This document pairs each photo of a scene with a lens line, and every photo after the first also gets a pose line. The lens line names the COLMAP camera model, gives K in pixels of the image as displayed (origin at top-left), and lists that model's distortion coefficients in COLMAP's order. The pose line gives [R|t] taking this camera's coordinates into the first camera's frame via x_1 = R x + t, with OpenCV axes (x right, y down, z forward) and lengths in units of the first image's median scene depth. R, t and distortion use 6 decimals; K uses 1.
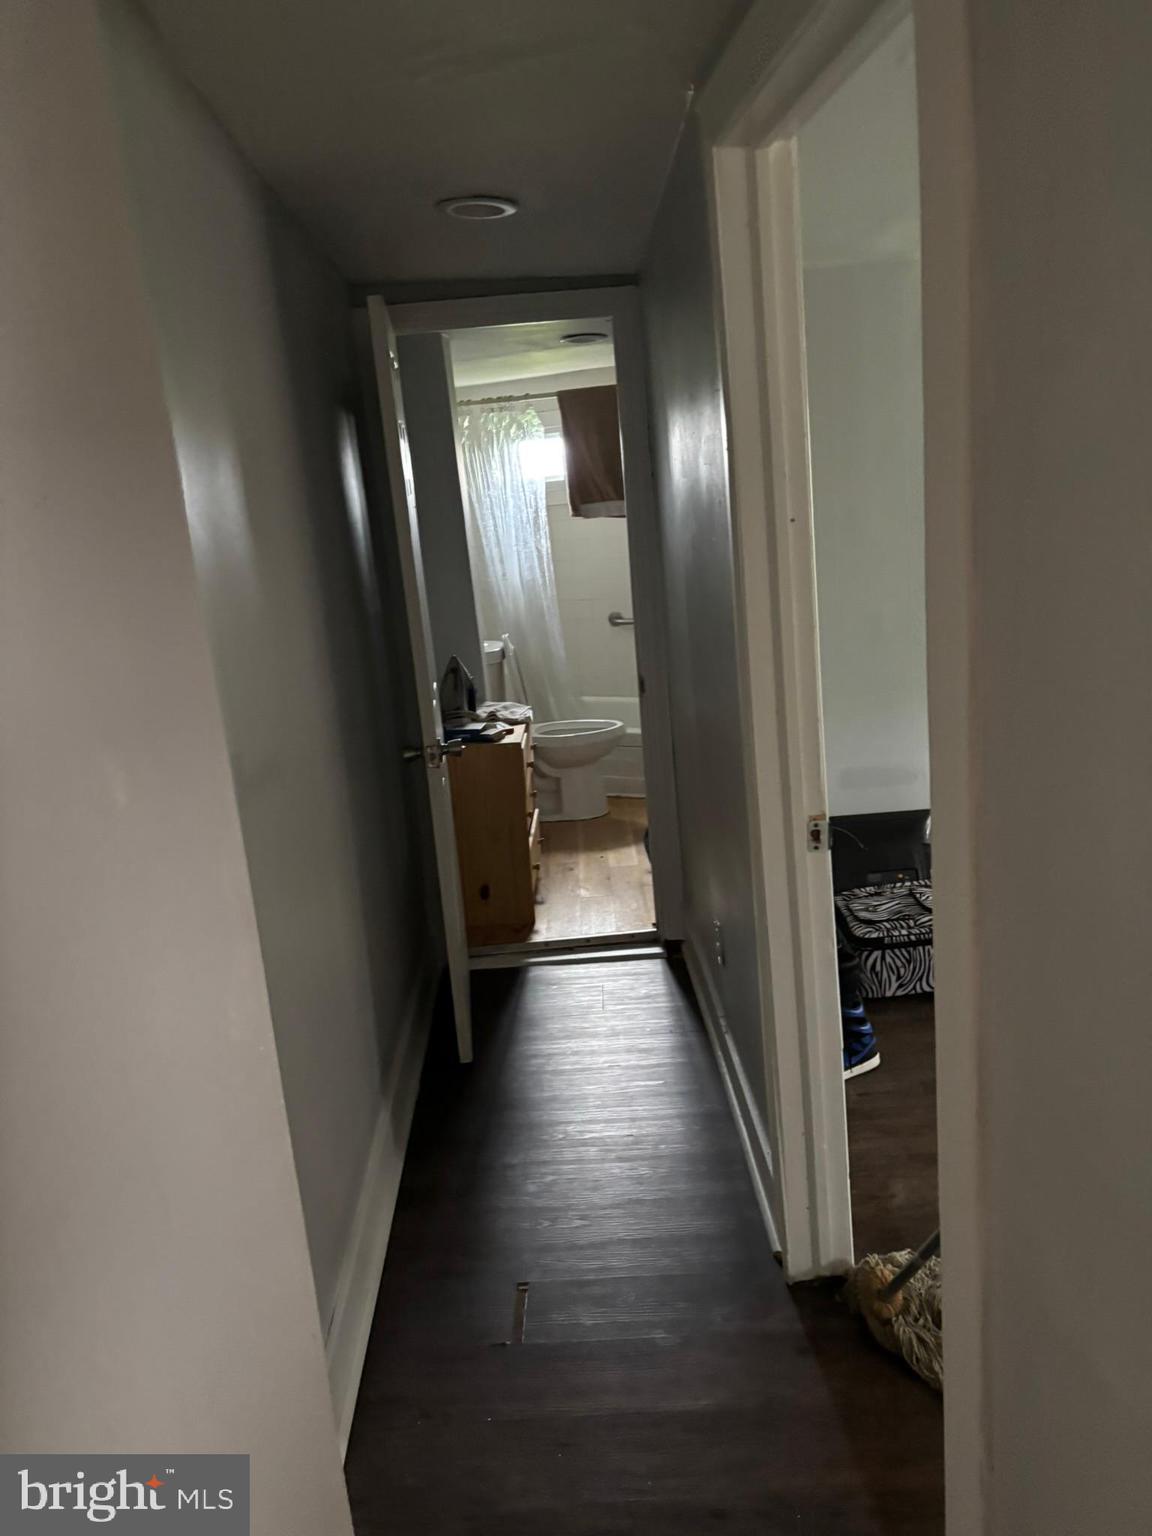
lens RADIAL K [[1194.2, 0, 584.9], [0, 1194.2, 770.1], [0, 0, 1]] dist [0.012418, -0.007401]
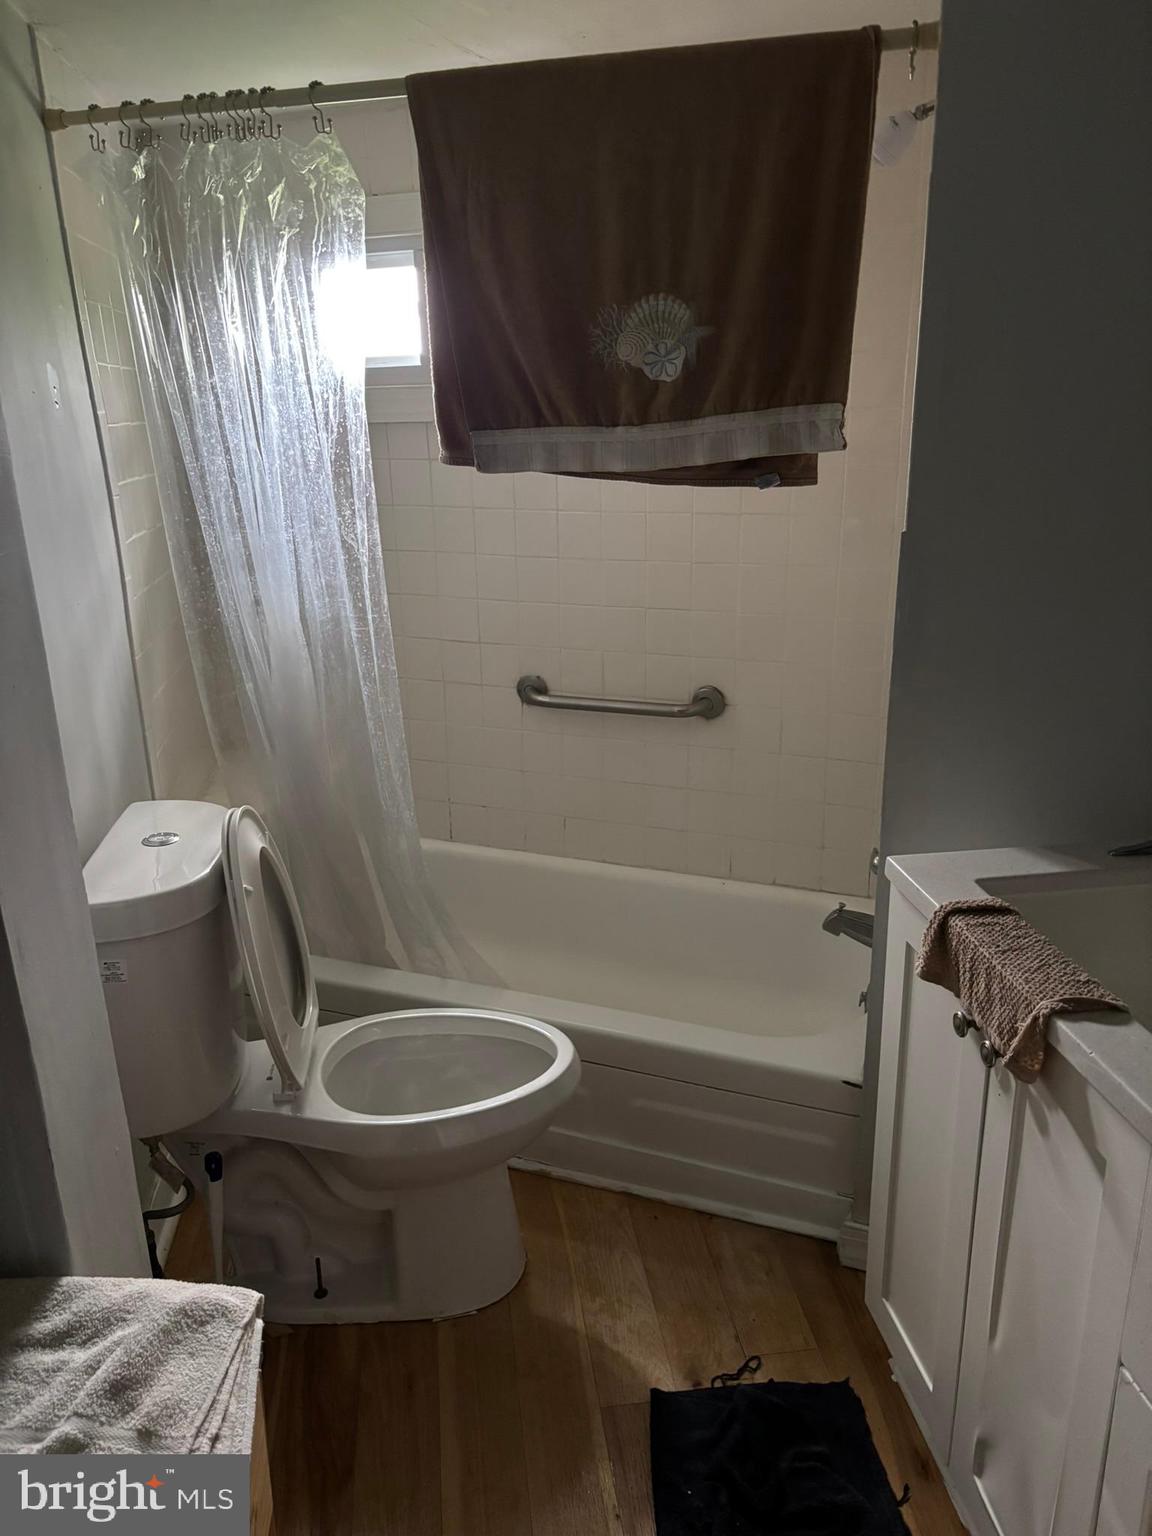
lens RADIAL K [[1194.2, 0, 564.2], [0, 1194.2, 761.7], [0, 0, 1]] dist [0.012418, -0.007401]
pose [[0.993529, 0.021513, 0.111523, -0.012705], [-0.029664, 0.996967, 0.071946, -0.149123], [-0.109637, -0.074788, 0.991154, 0.632701]]
